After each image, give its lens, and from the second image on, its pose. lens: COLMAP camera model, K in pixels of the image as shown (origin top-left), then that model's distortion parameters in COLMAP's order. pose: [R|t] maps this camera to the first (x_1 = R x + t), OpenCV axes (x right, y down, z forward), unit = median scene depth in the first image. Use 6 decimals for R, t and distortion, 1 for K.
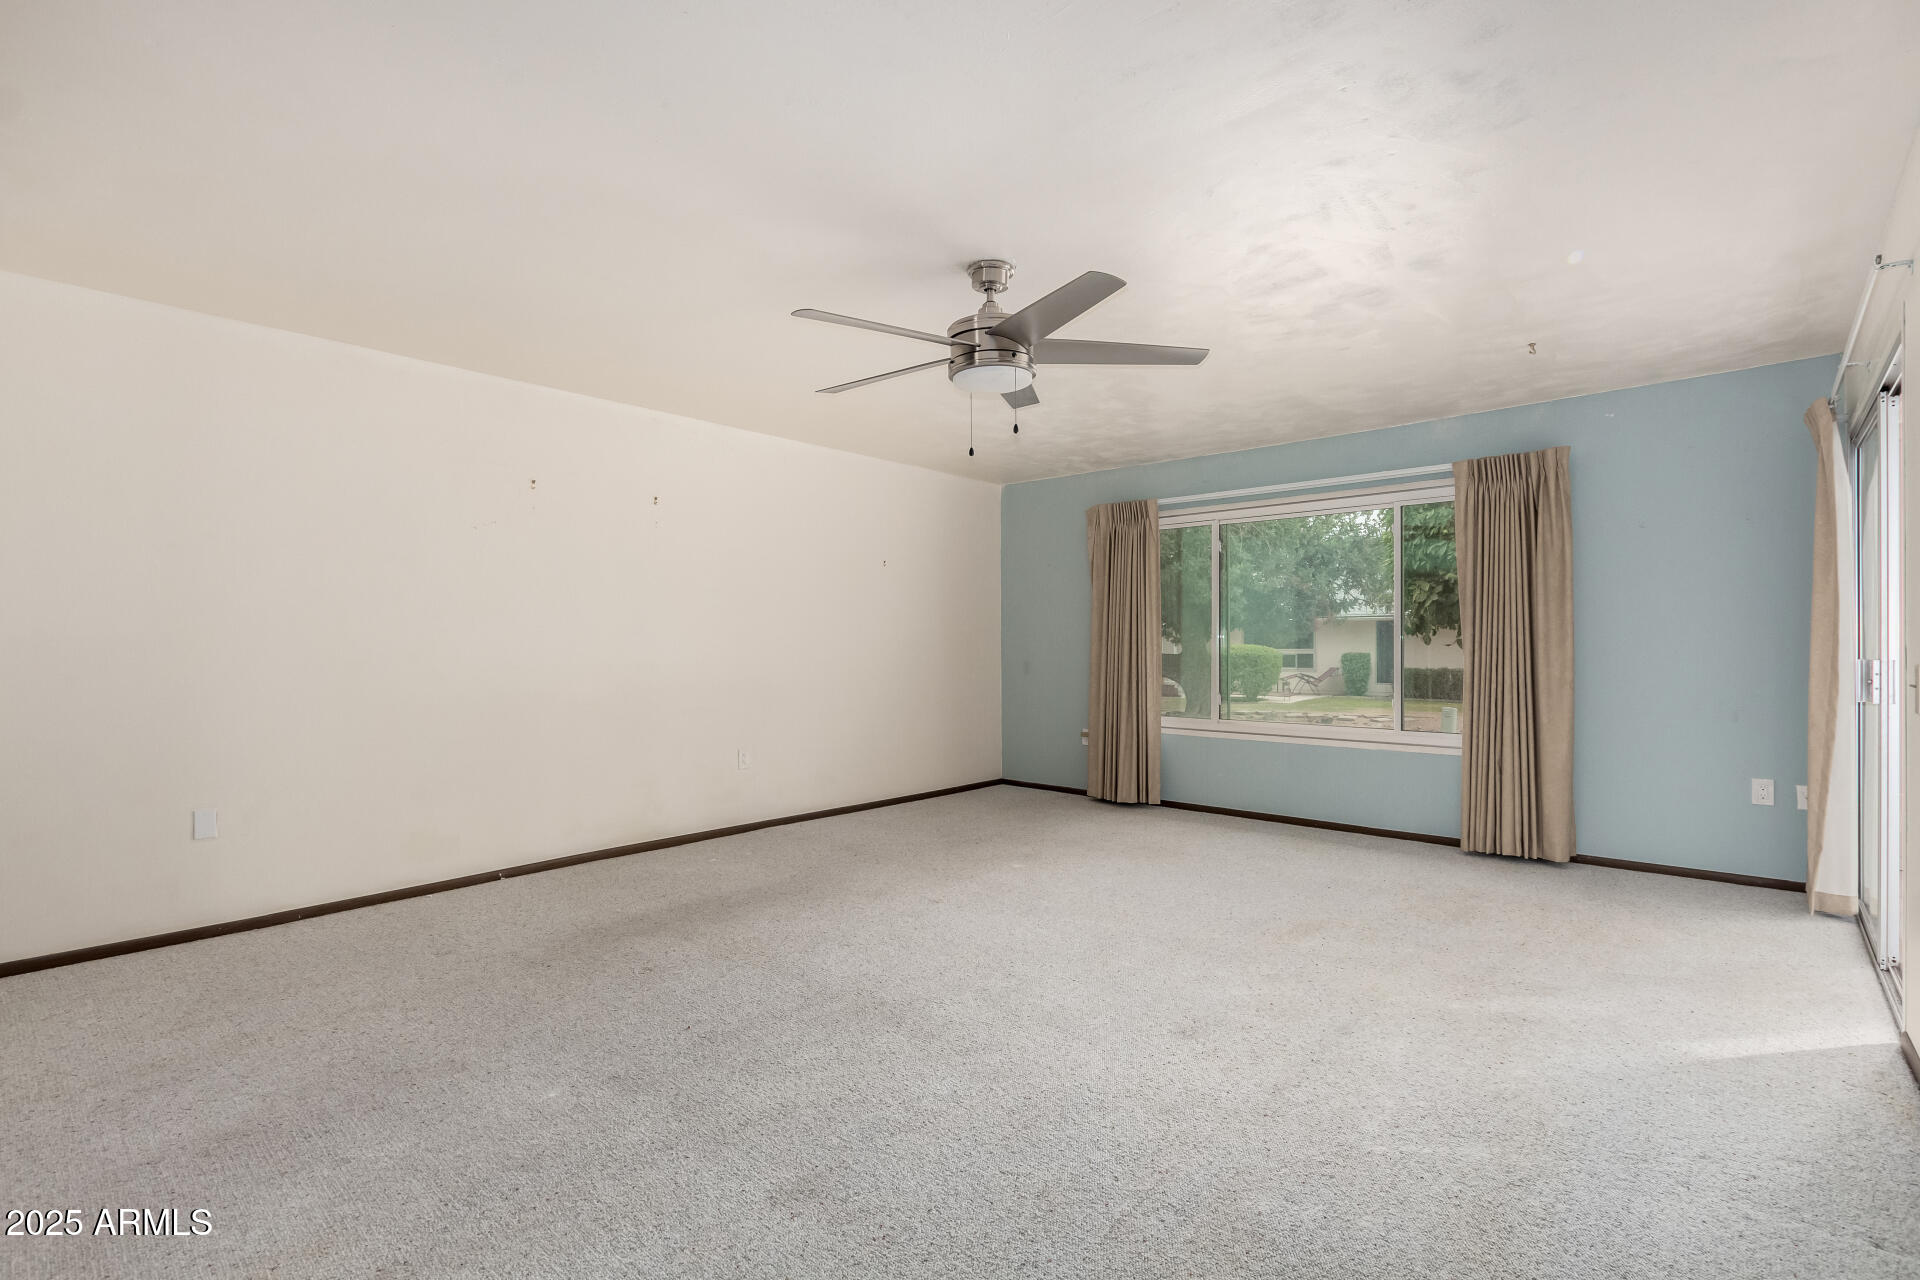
lens RADIAL K [[879.5, 0, 963.9], [0, 879.5, 642.4], [0, 0, 1]] dist [0.003739, -0.000369]
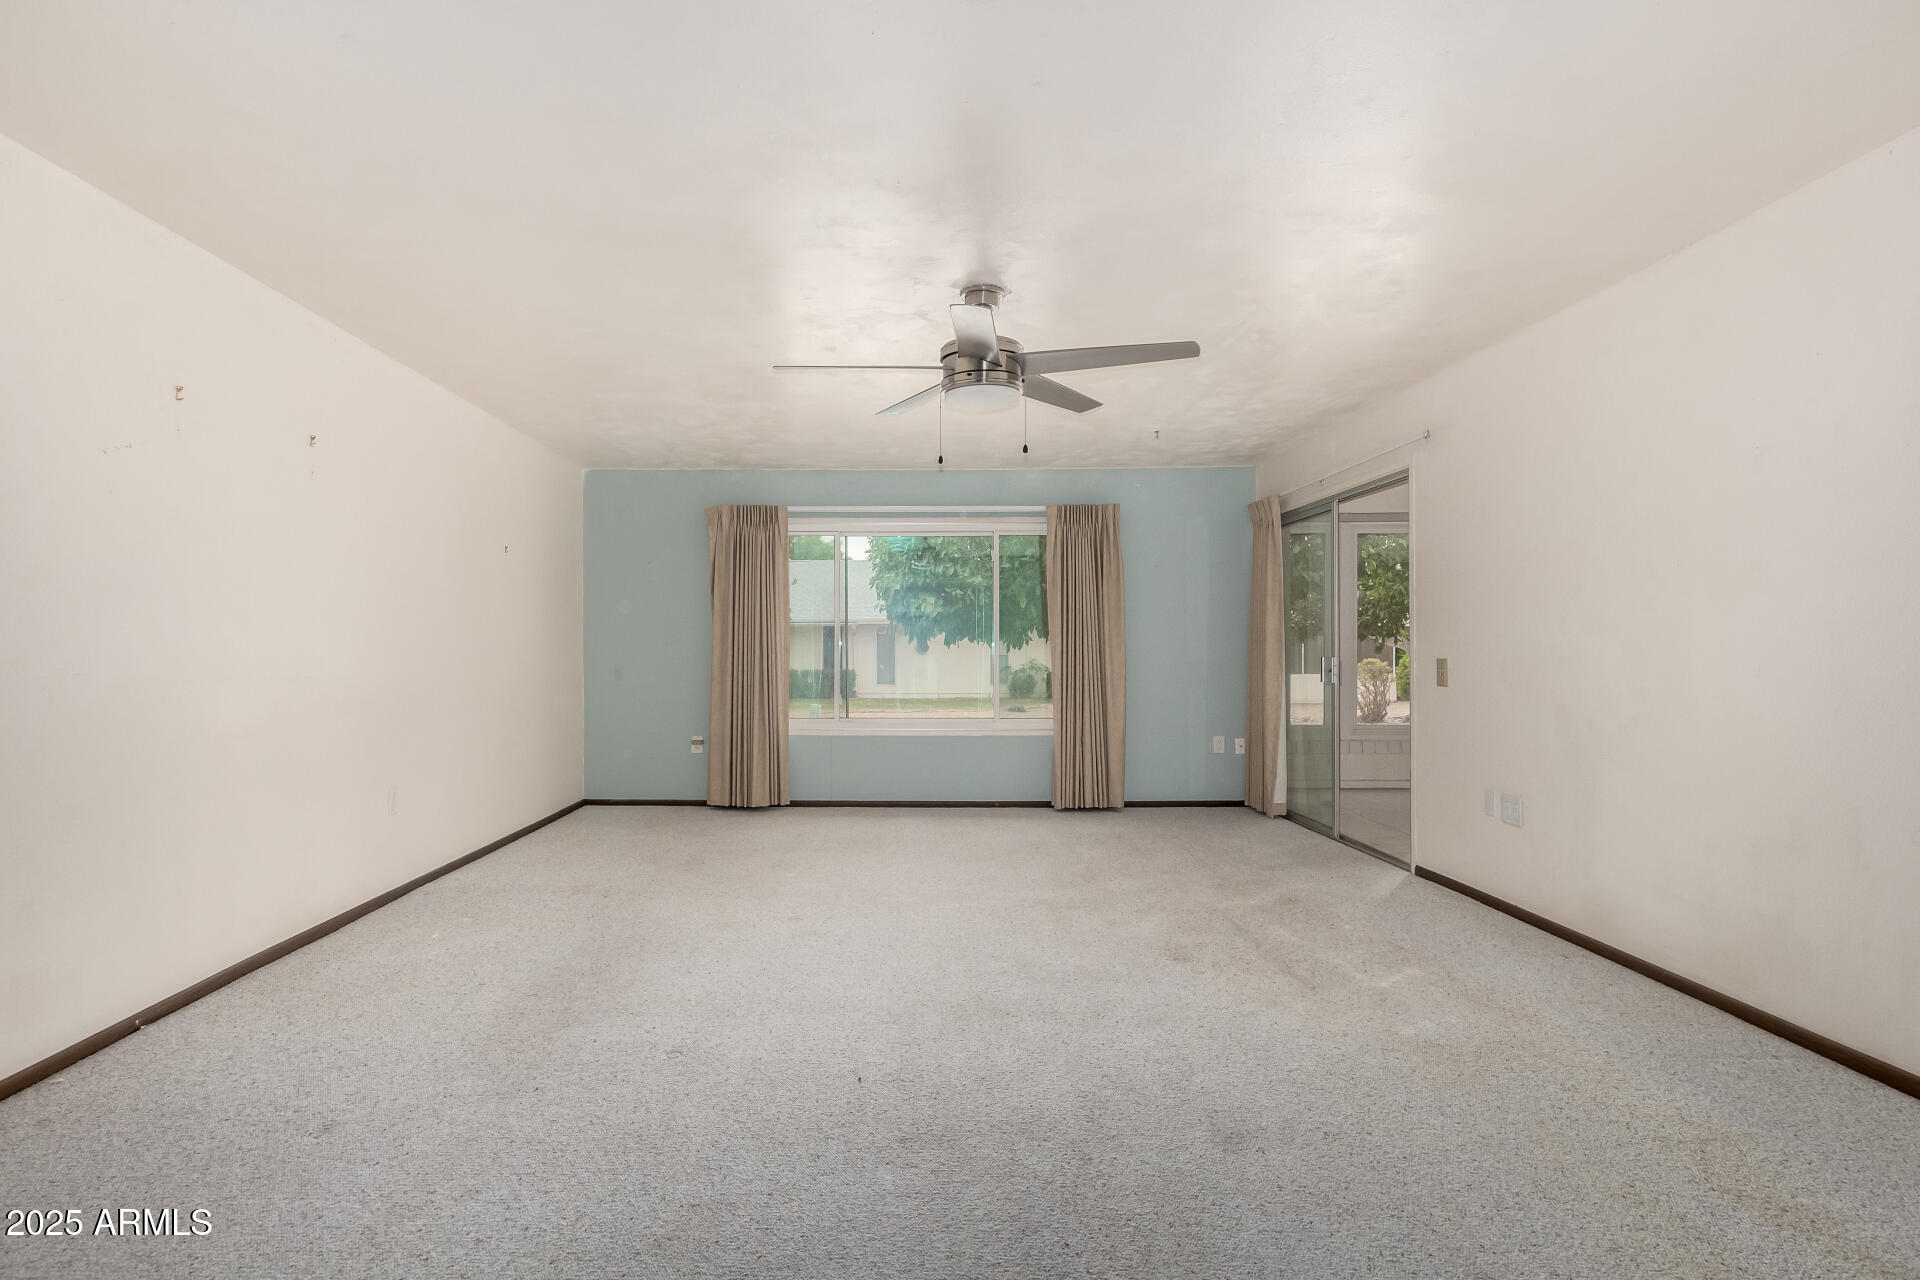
lens RADIAL K [[879.5, 0, 960.7], [0, 879.5, 643.3], [0, 0, 1]] dist [0.003739, -0.000369]
pose [[0.756854, 0.004101, 0.653571, -0.361922], [-0.001184, 0.999987, -0.004904, 0.001754], [-0.653583, 0.002938, 0.756849, 0.116935]]
